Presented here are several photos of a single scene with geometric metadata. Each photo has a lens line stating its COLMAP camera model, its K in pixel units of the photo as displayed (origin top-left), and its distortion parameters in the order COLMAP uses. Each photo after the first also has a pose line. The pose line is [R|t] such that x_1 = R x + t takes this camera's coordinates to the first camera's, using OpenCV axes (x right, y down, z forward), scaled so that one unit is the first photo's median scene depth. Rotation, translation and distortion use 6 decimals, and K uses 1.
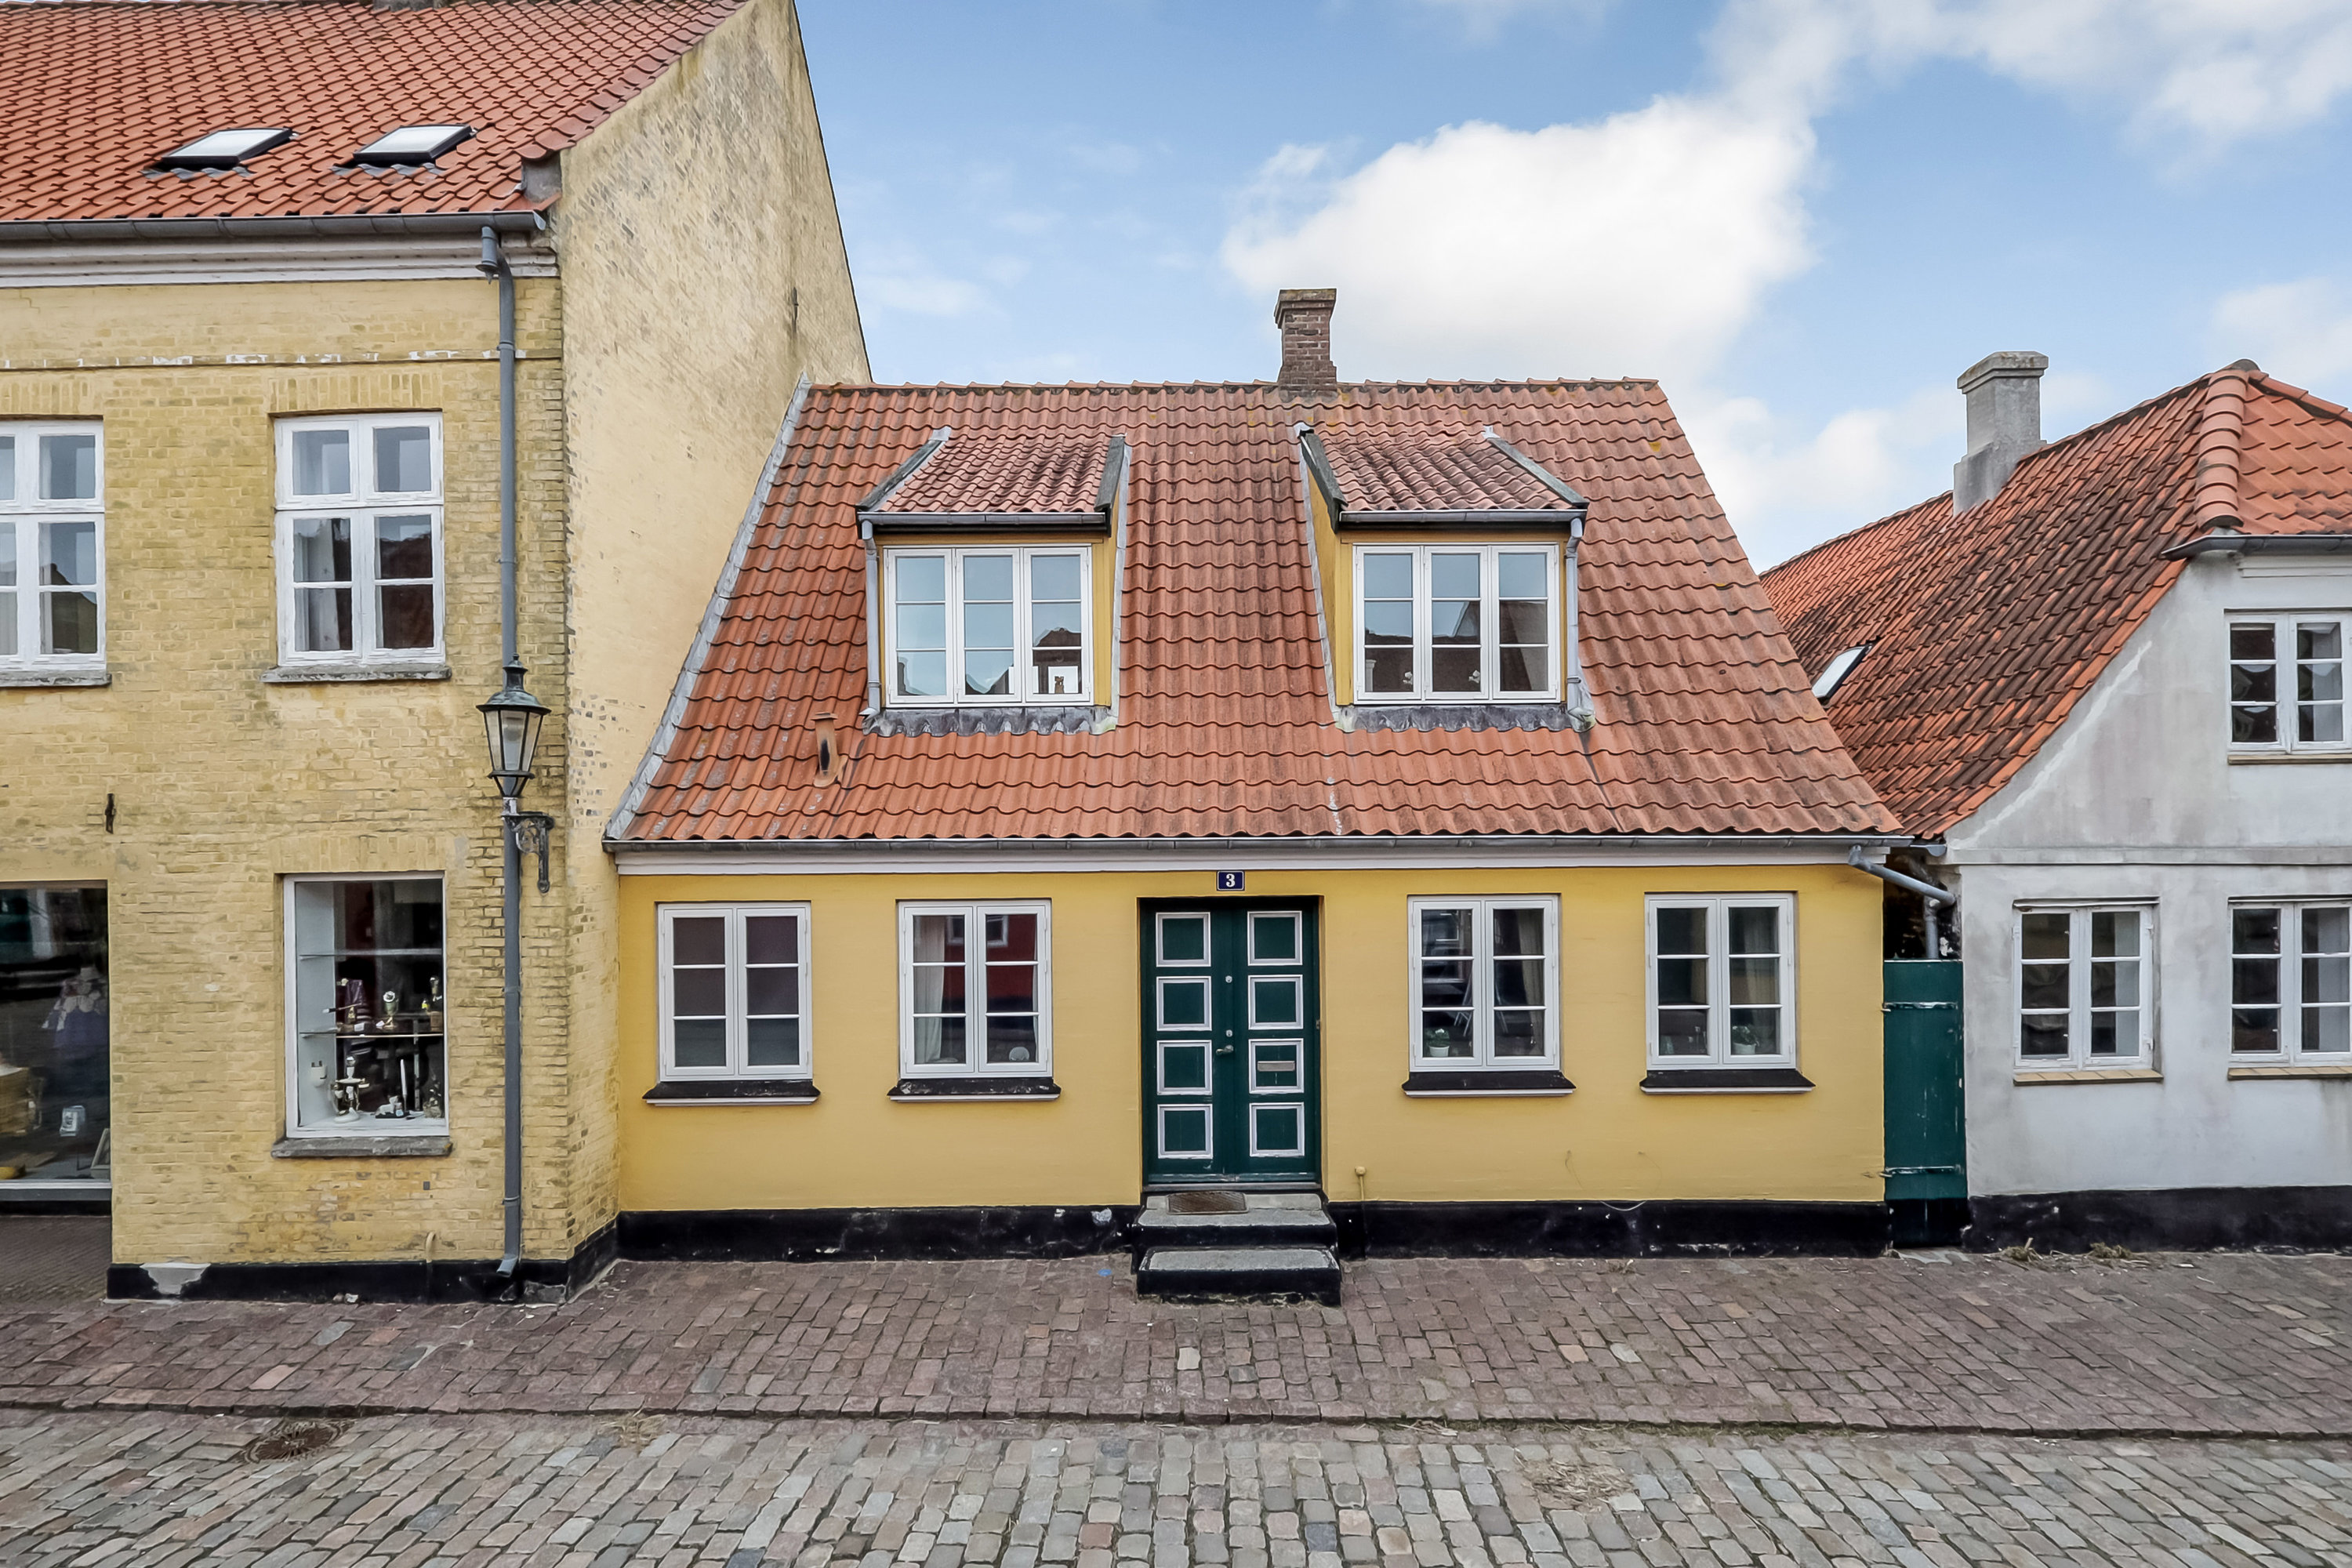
lens RADIAL K [[1157.2, 0, 1170.8], [0, 1157.2, 810.4], [0, 0, 1]] dist [0.003072, 0.000542]
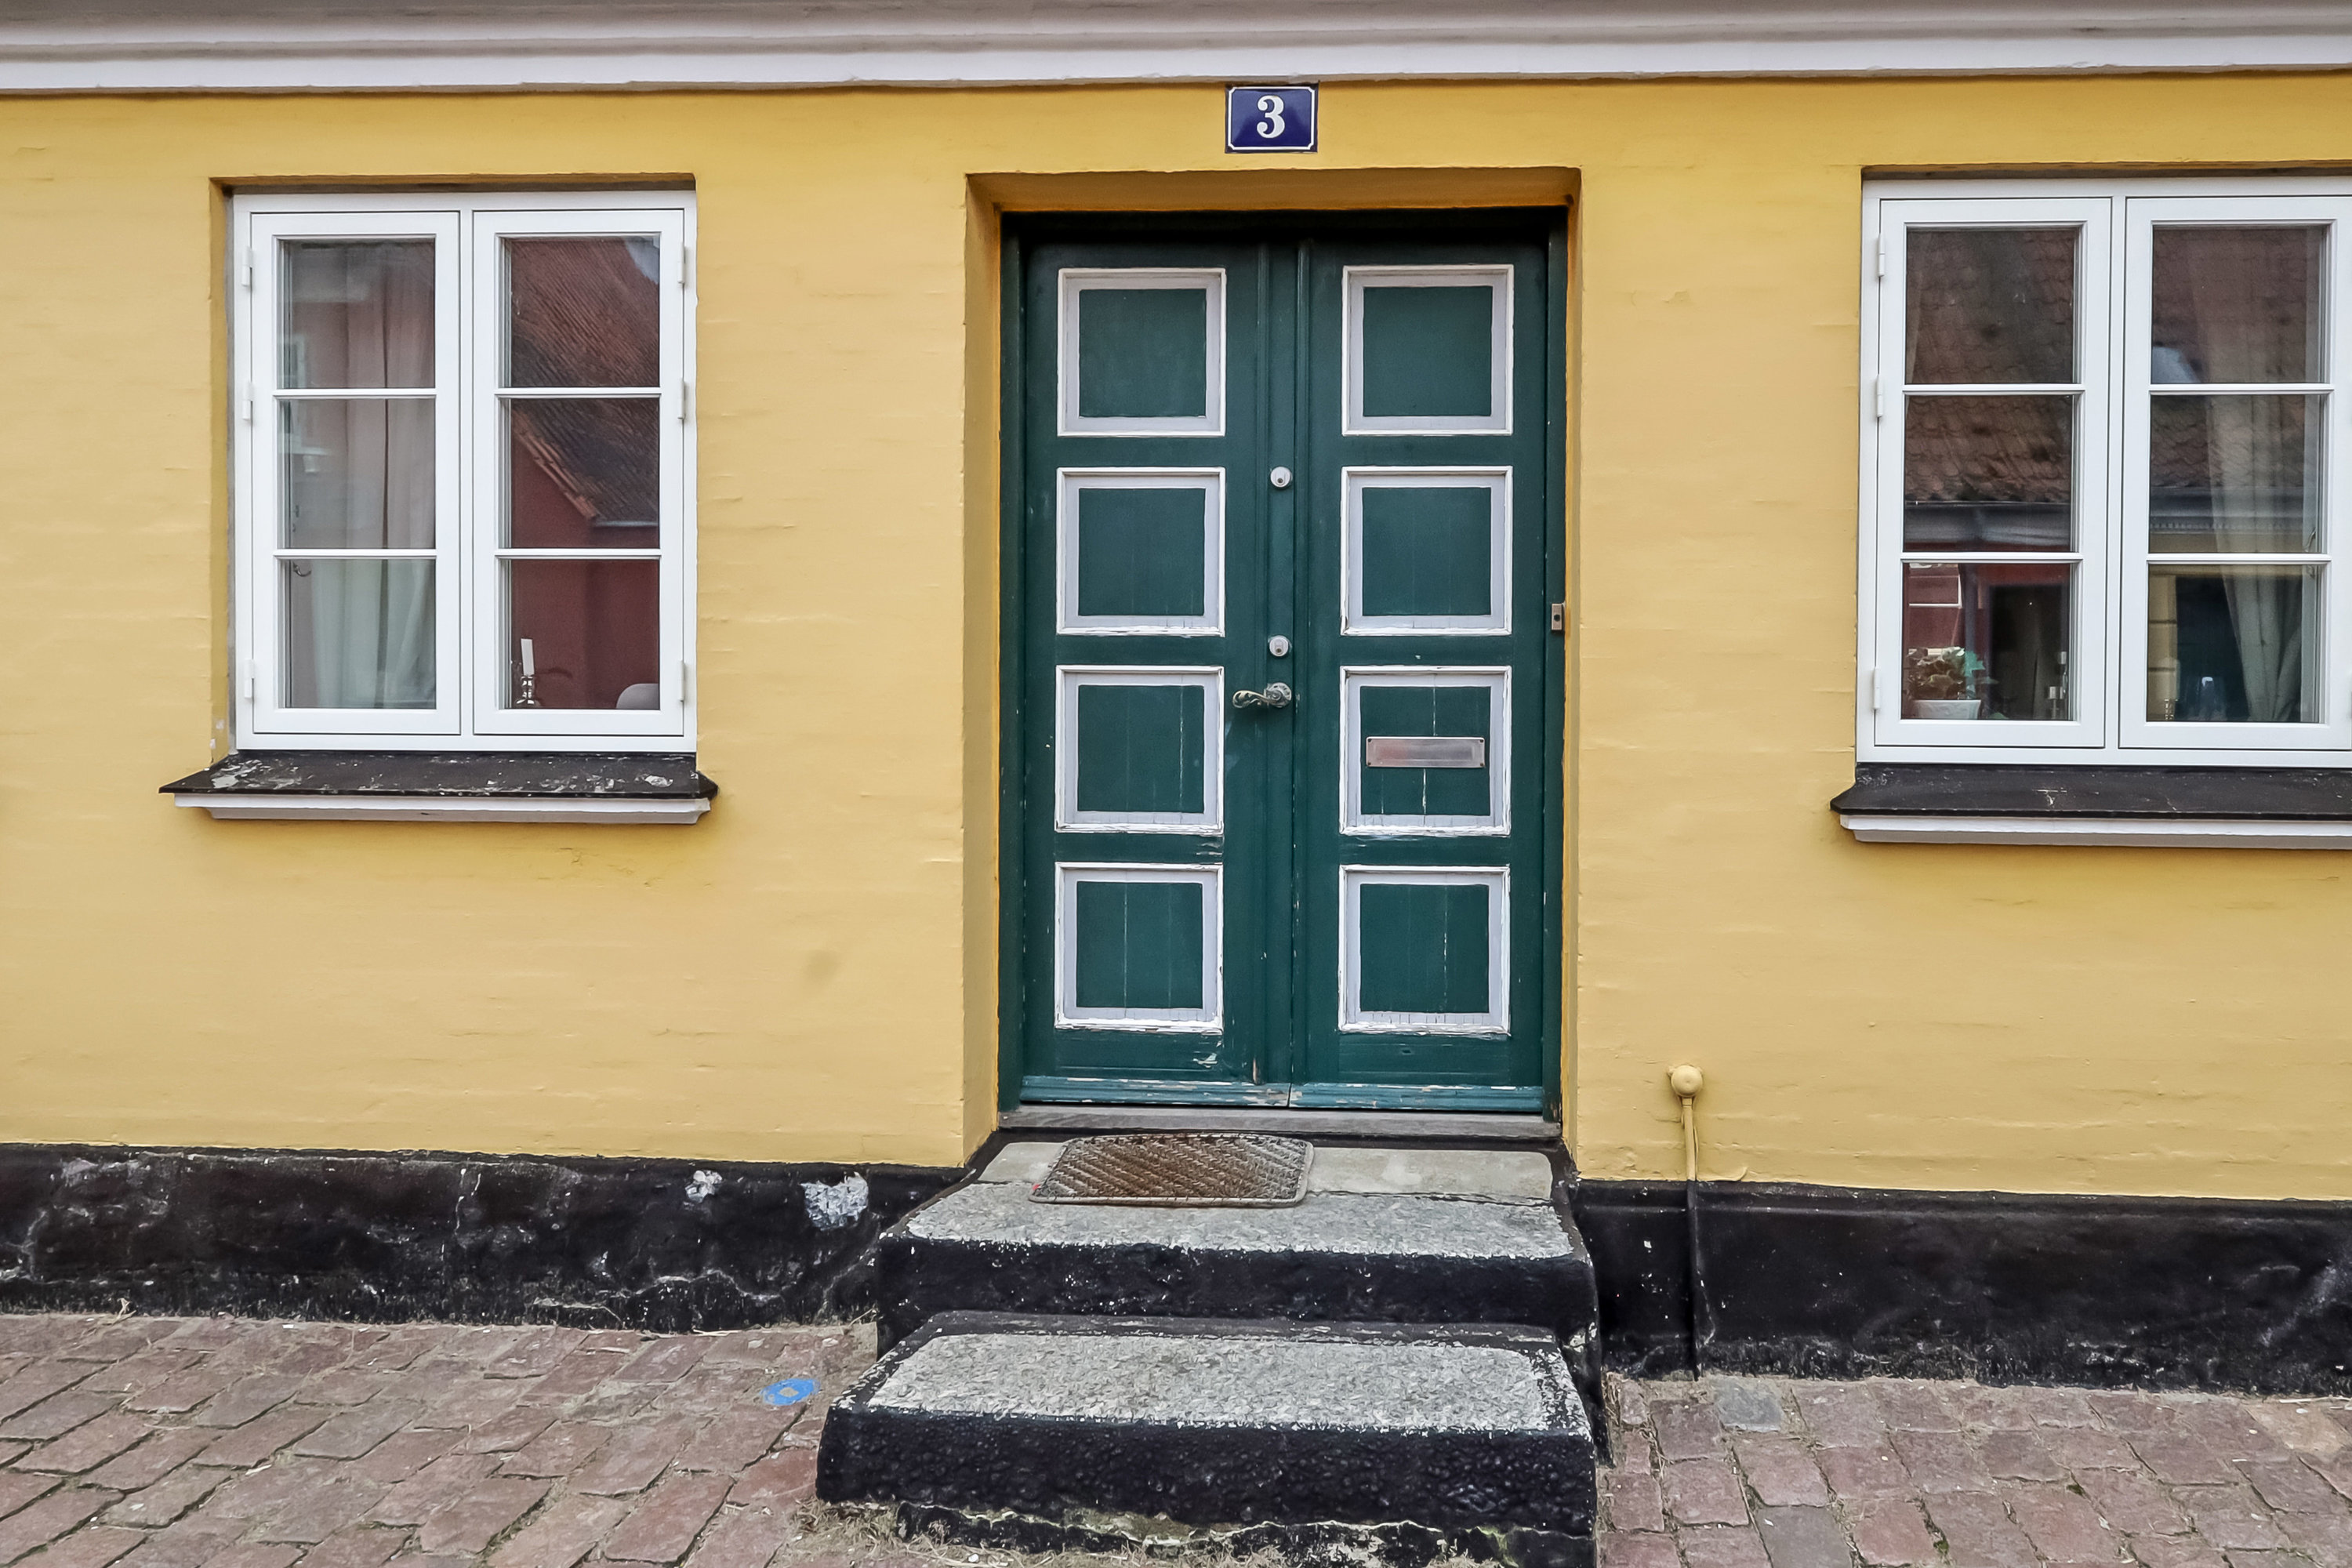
lens RADIAL K [[1512.8, 0, 1360.8], [0, 1512.8, 700.0], [0, 0, 1]] dist [-0.000052, -0.000336]
pose [[0.997934, 0.015179, -0.062430, 0.101441], [-0.014095, 0.999743, 0.017768, 0.204263], [0.062684, -0.016852, 0.997891, 0.597008]]
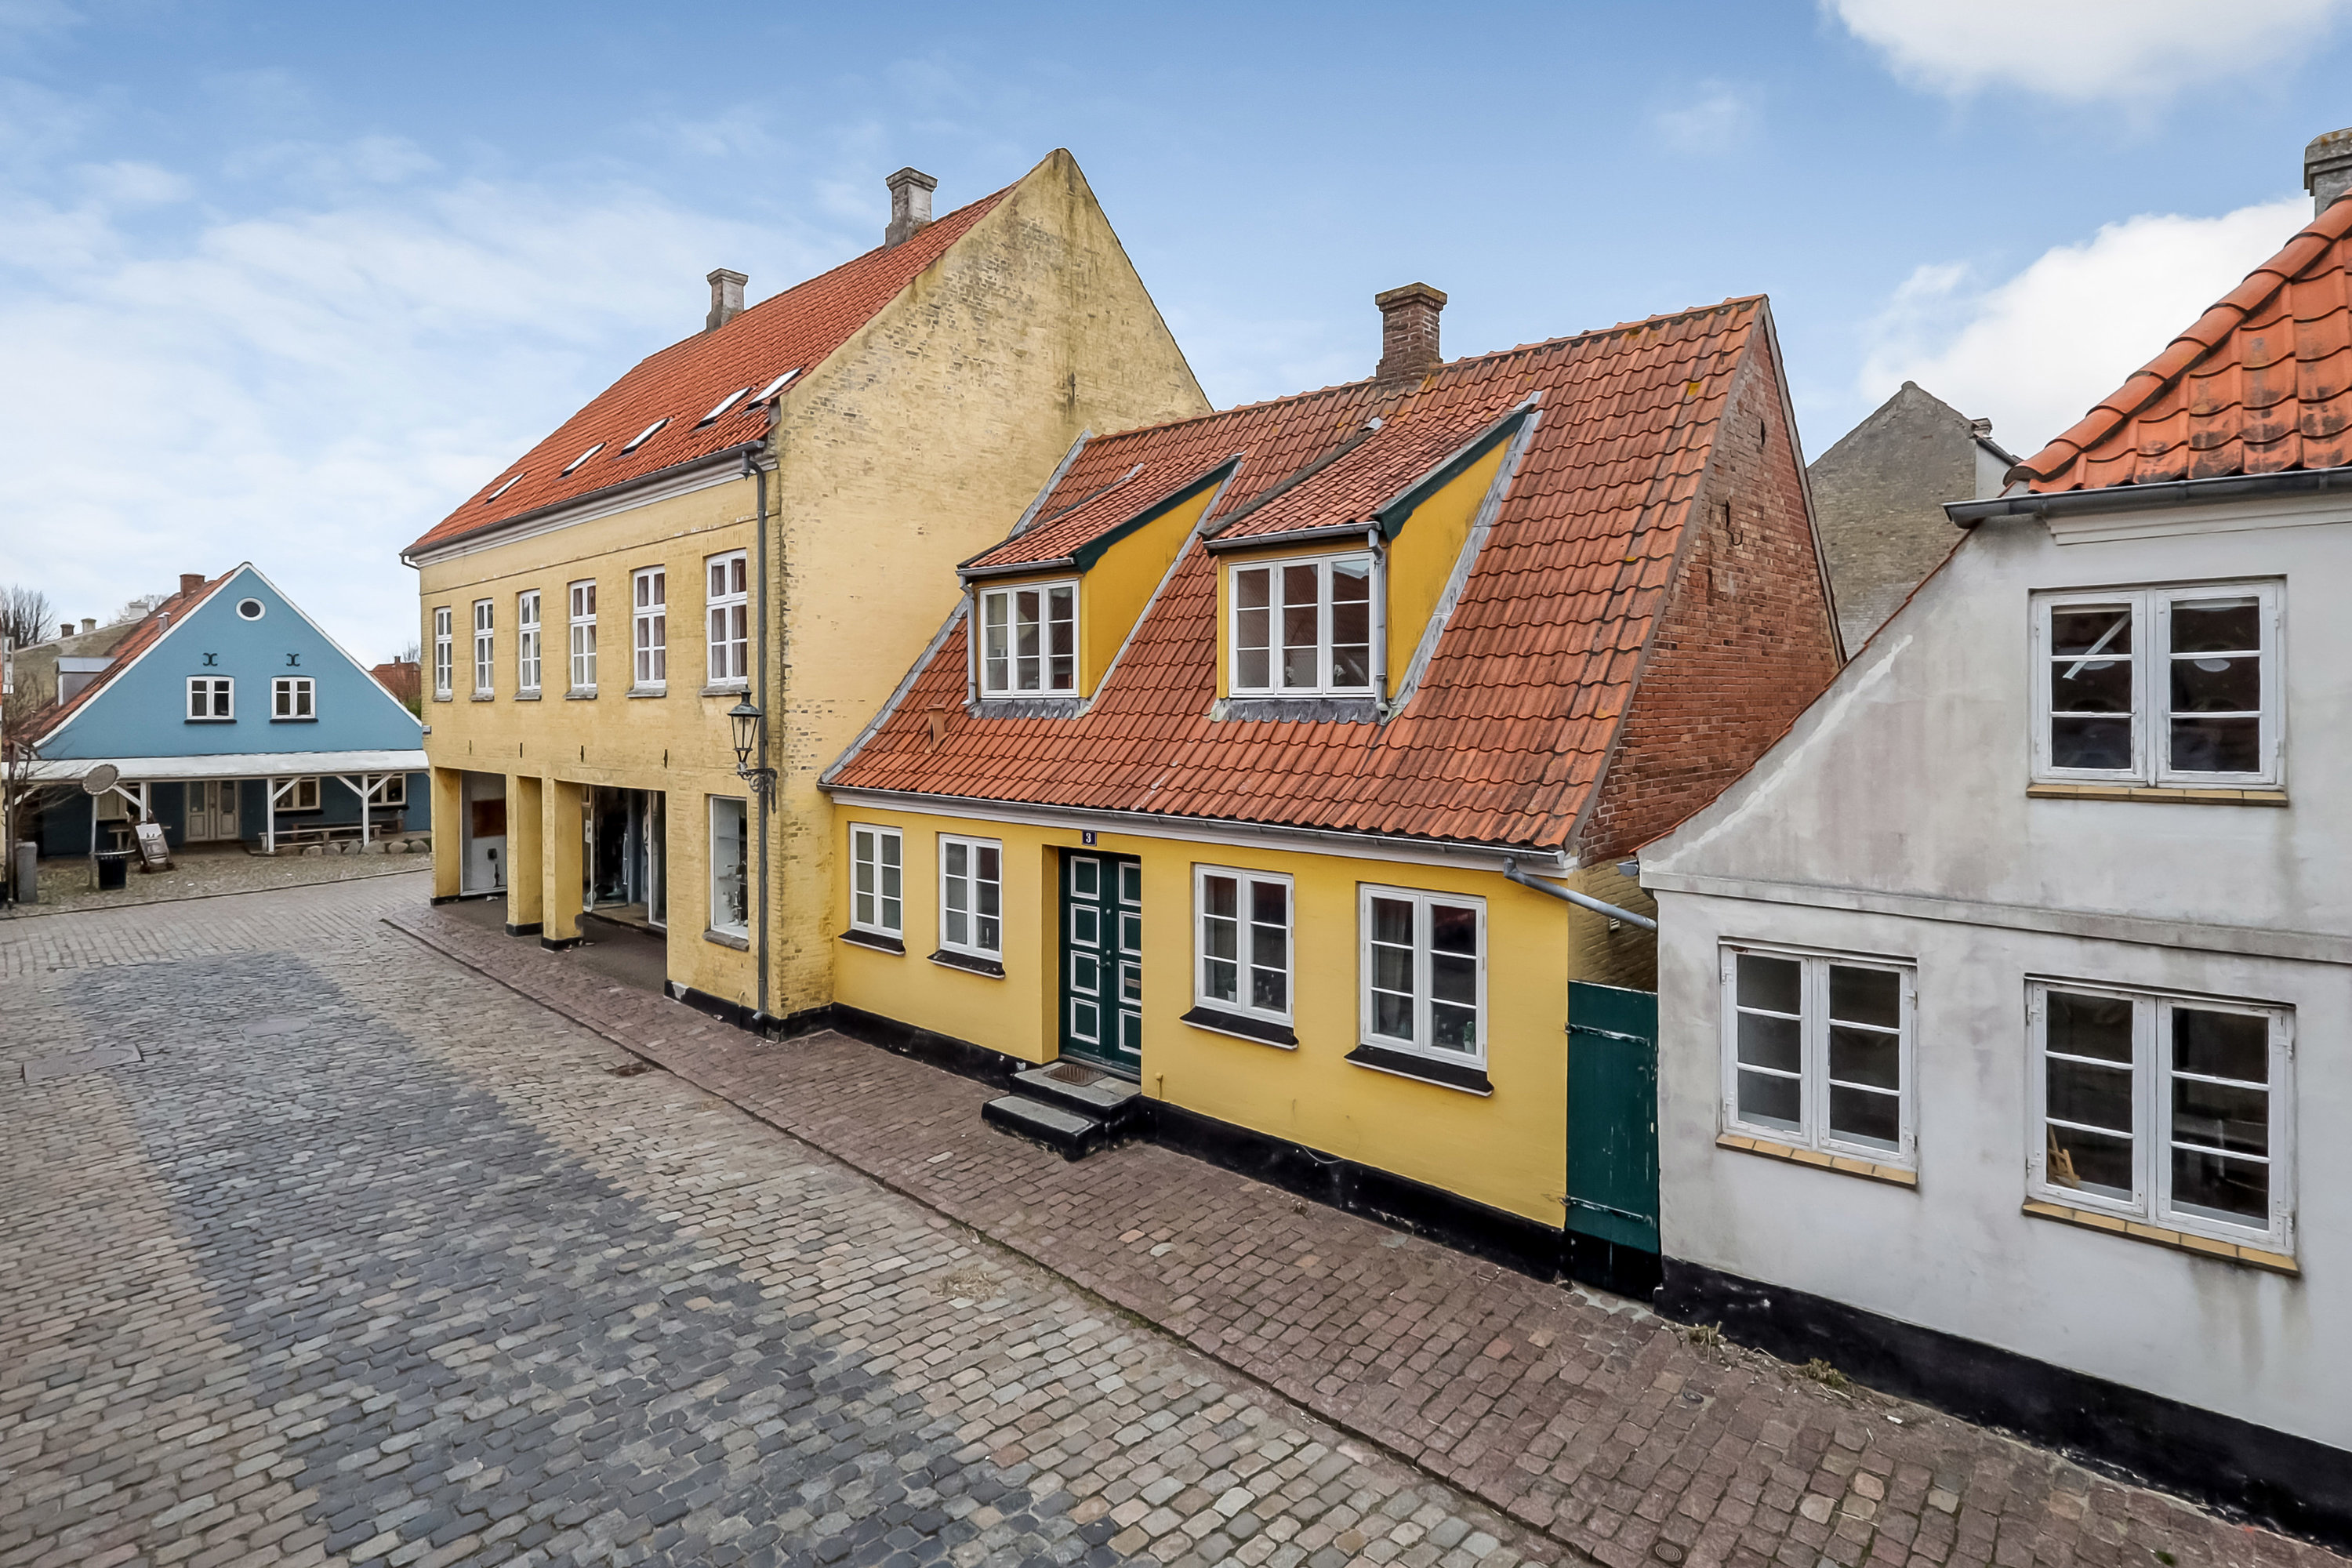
lens RADIAL K [[1173.5, 0, 1179.9], [0, 1173.5, 707.6], [0, 0, 1]] dist [0.001999, 0.000096]
pose [[0.740908, 0.011544, -0.671507, 1.026168], [-0.001007, 0.999870, 0.016078, -0.110195], [0.671606, -0.011236, 0.740823, 0.069933]]
